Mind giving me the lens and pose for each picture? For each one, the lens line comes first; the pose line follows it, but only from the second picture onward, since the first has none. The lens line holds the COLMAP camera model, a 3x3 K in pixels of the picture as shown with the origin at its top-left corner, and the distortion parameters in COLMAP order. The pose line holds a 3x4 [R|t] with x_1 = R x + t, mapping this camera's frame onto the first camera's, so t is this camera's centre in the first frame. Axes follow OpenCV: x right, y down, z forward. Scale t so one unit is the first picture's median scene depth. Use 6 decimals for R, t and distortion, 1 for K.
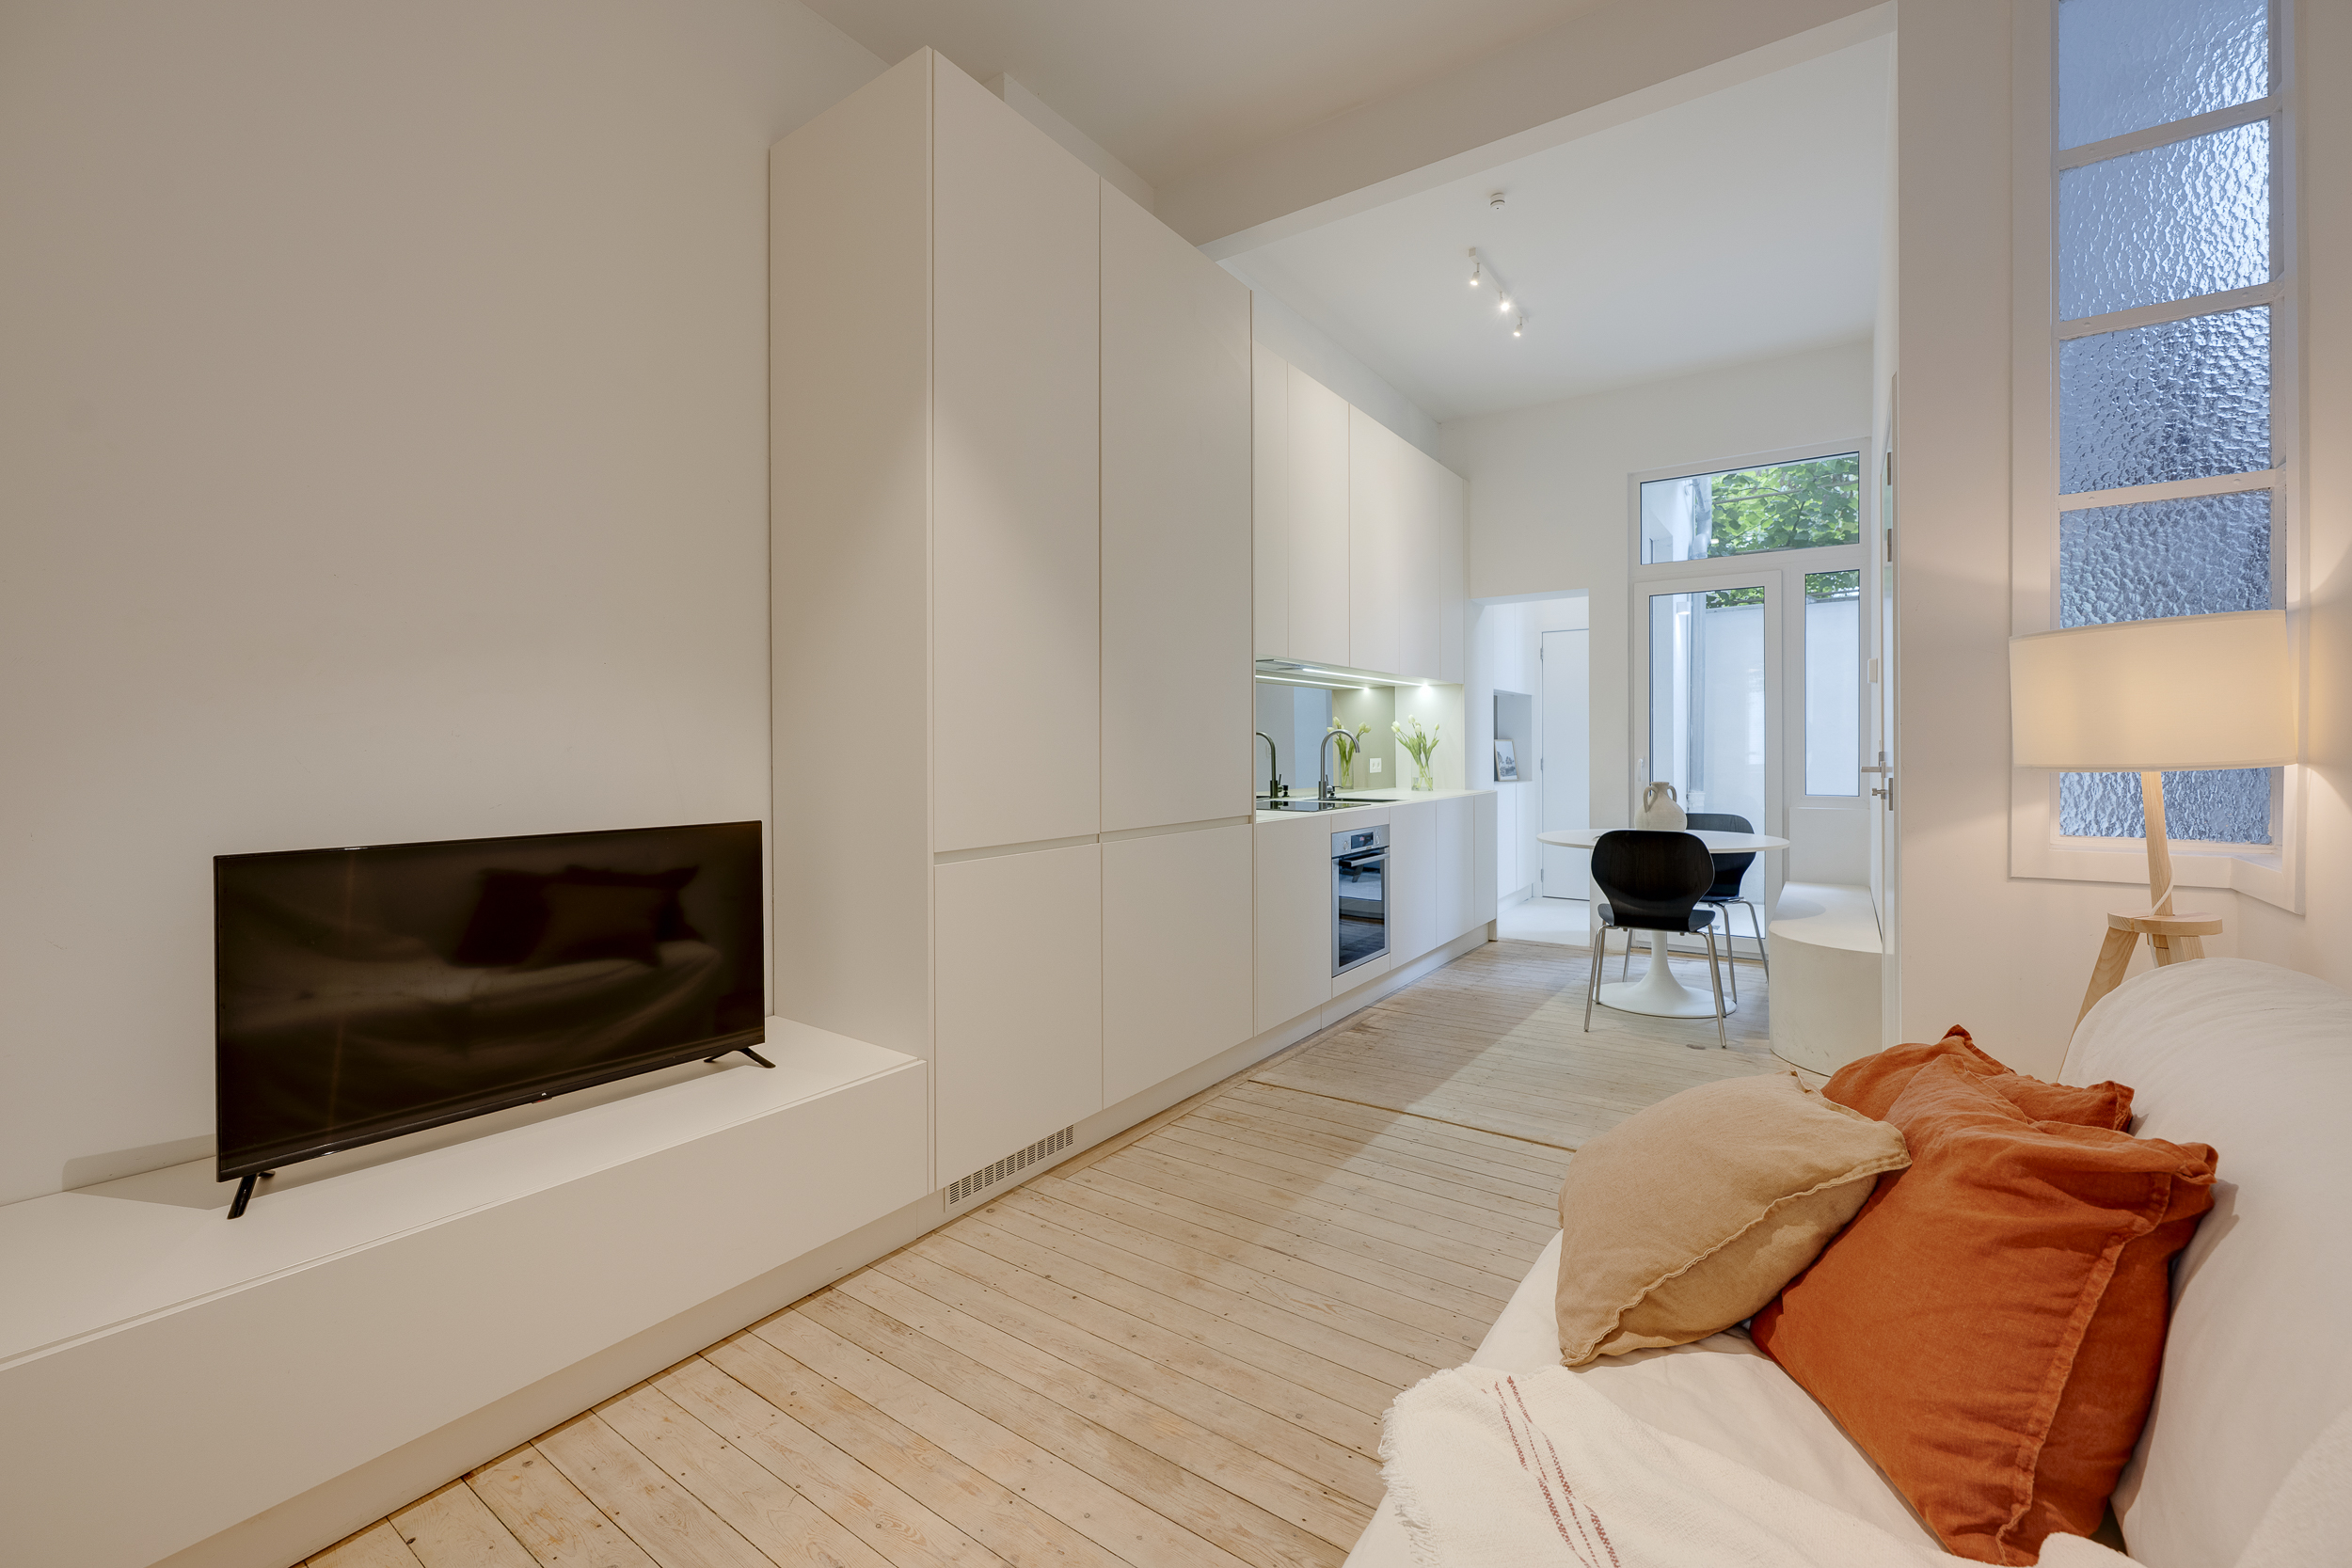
lens RADIAL K [[1006.2, 0, 1120.0], [0, 1006.2, 746.0], [0, 0, 1]] dist [0.000087, -0.000057]
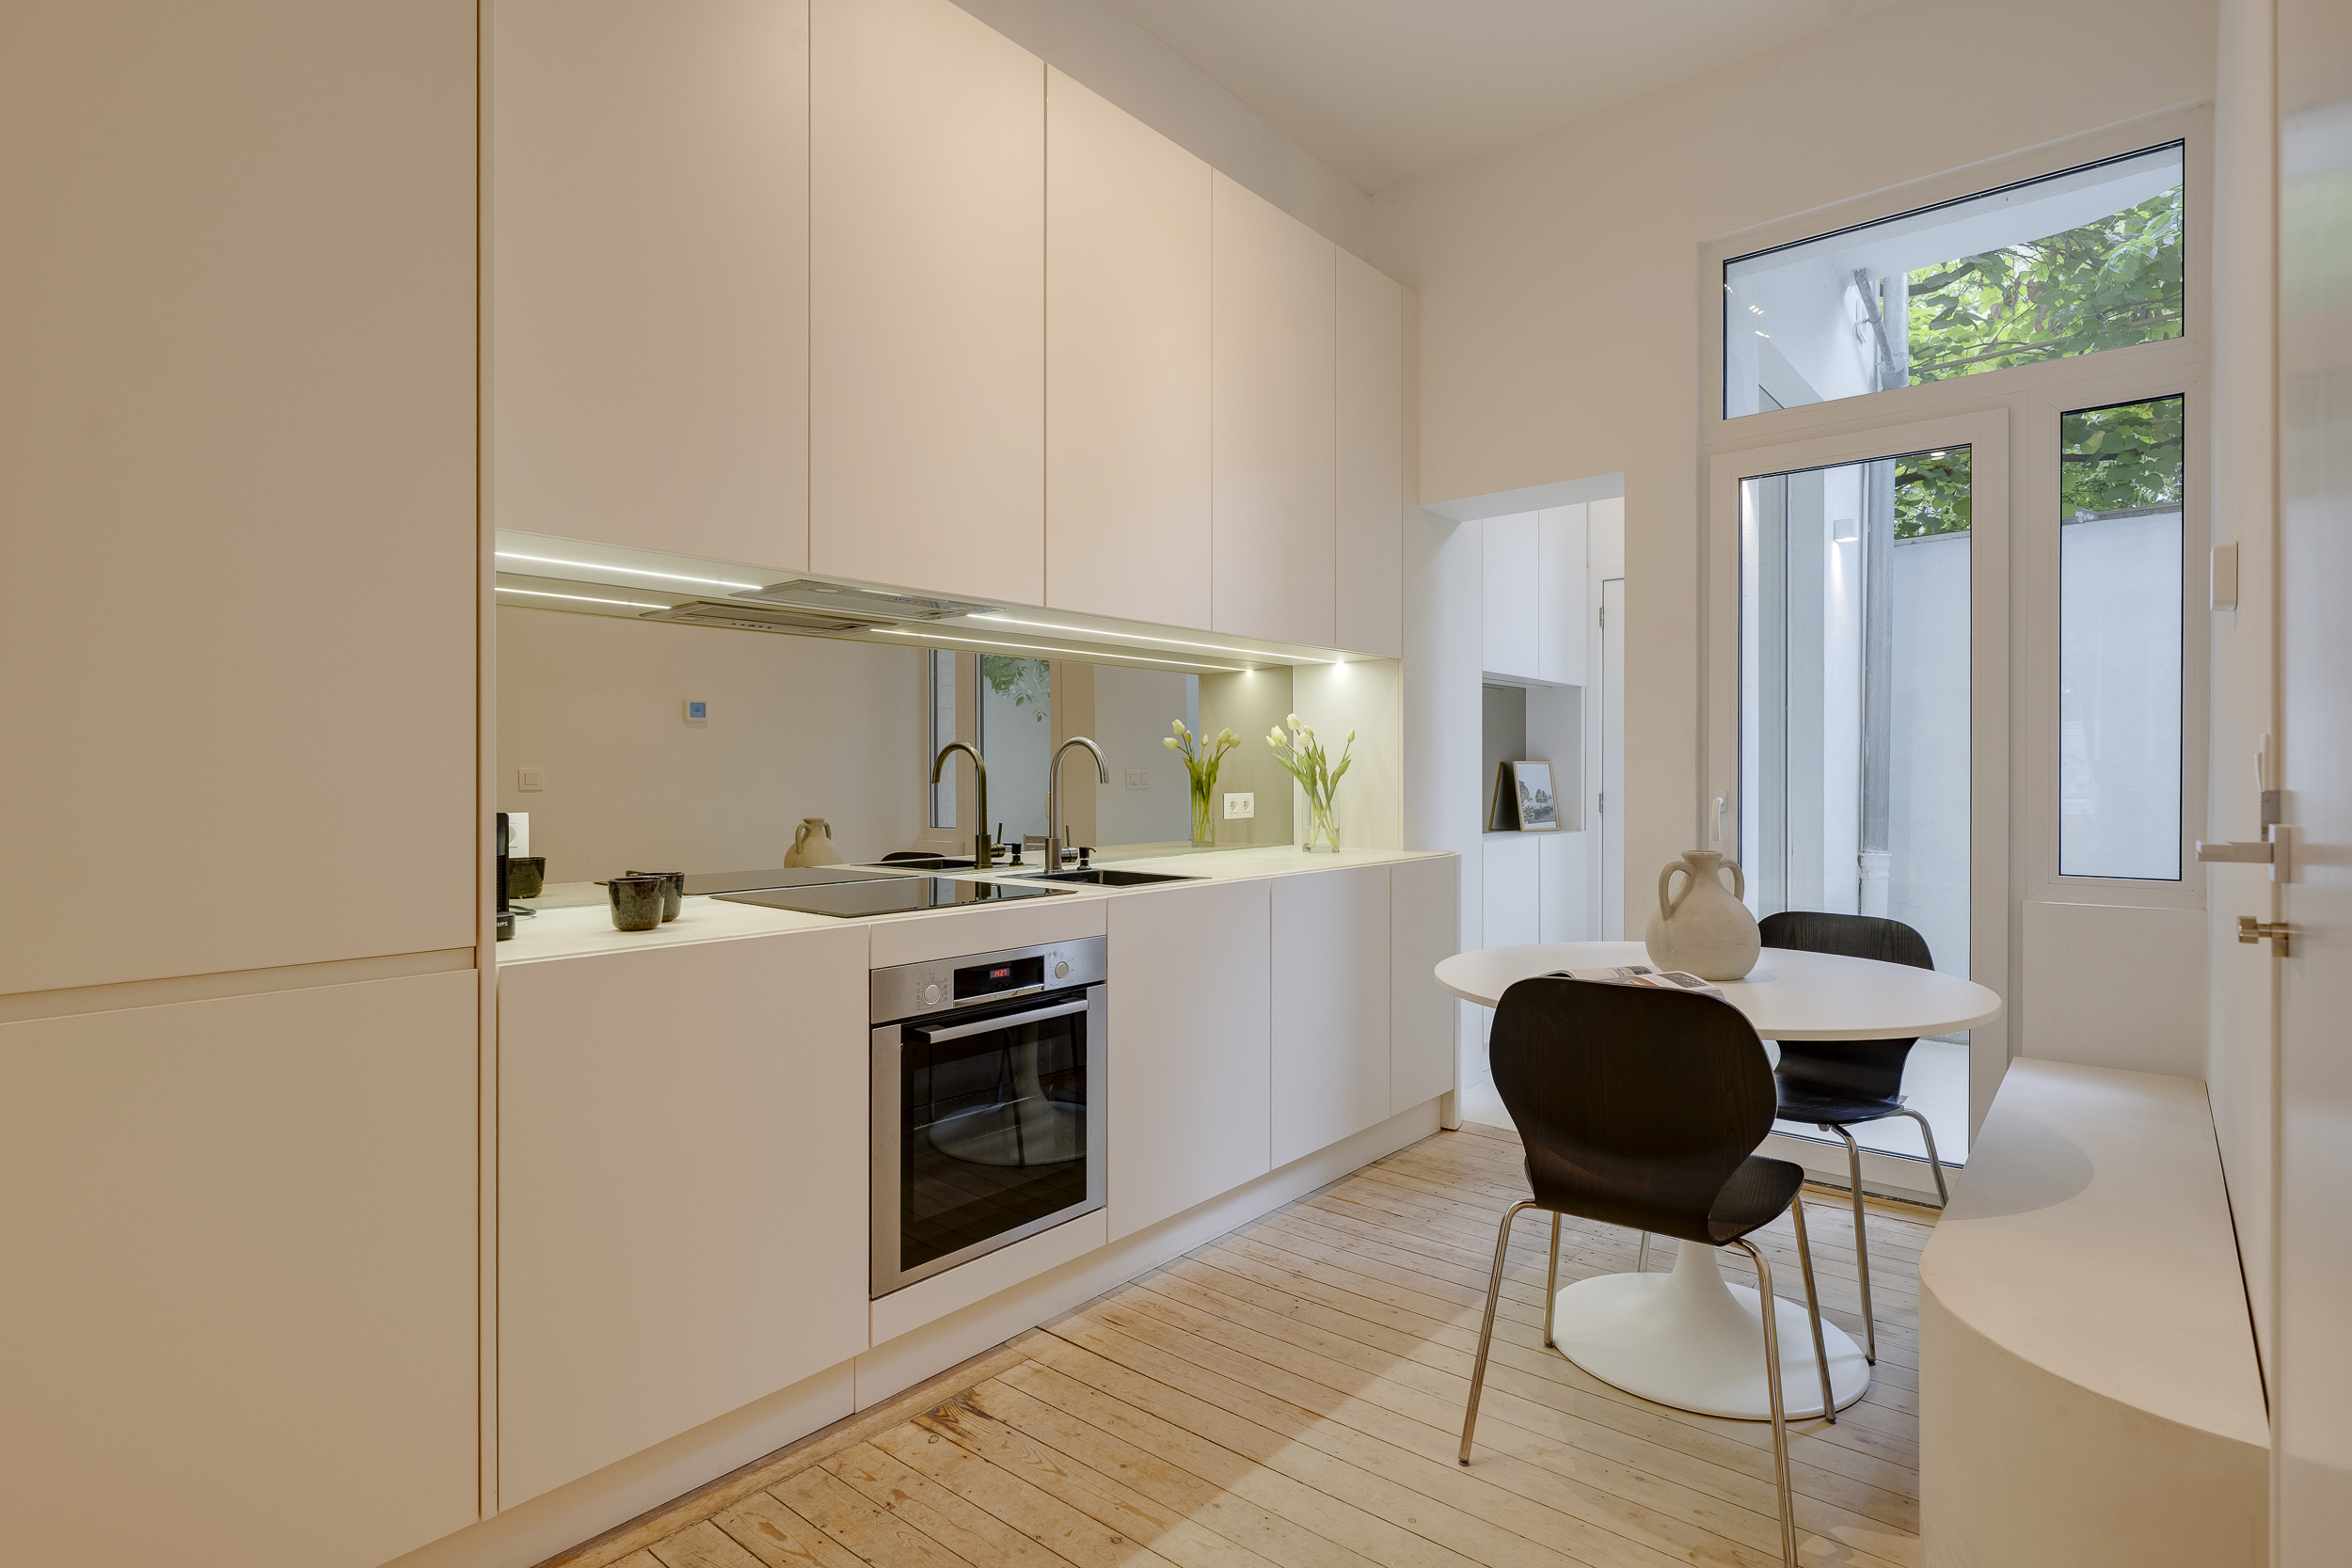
lens RADIAL K [[1101.3, 0, 1187.9], [0, 1101.3, 776.3], [0, 0, 1]] dist [0.000652, -0.000070]
pose [[0.995367, 0.003567, -0.096084, 0.292953], [-0.003192, 0.999987, 0.004061, 0.000775], [0.096097, -0.003736, 0.995365, 0.402714]]
